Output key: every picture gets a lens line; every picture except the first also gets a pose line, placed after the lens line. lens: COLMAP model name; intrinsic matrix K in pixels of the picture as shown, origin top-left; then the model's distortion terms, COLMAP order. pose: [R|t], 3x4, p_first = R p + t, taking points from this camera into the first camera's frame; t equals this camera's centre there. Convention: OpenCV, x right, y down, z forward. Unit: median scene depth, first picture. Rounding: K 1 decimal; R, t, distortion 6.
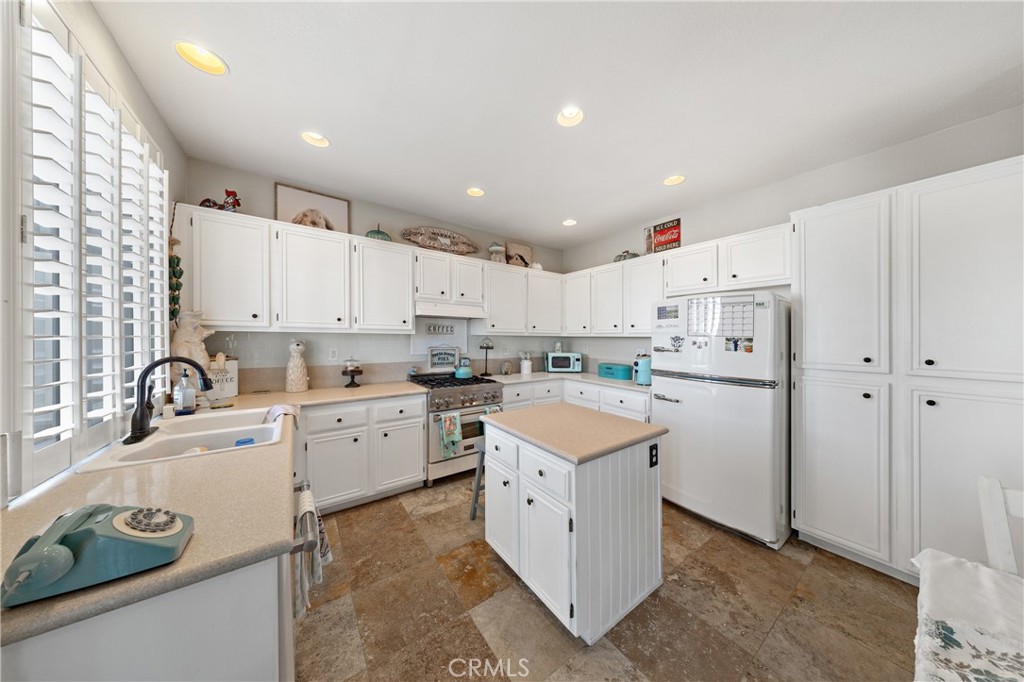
lens RADIAL K [[301.1, 0, 517.2], [0, 301.1, 339.7], [0, 0, 1]] dist [0.000861, -0.000213]
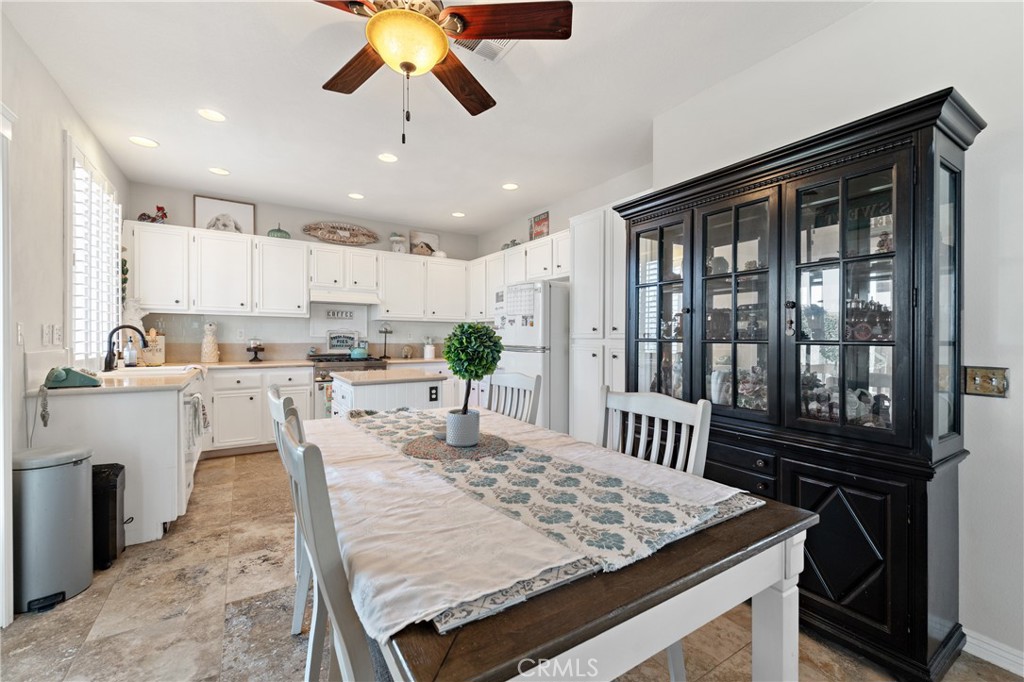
lens RADIAL K [[422.4, 0, 508.8], [0, 422.4, 338.3], [0, 0, 1]] dist [0.000900, 0.000616]
pose [[0.997716, -0.000753, -0.067545, 0.573683], [0.000209, 0.999968, -0.008058, 0.079480], [0.067549, 0.008025, 0.997684, -0.609470]]
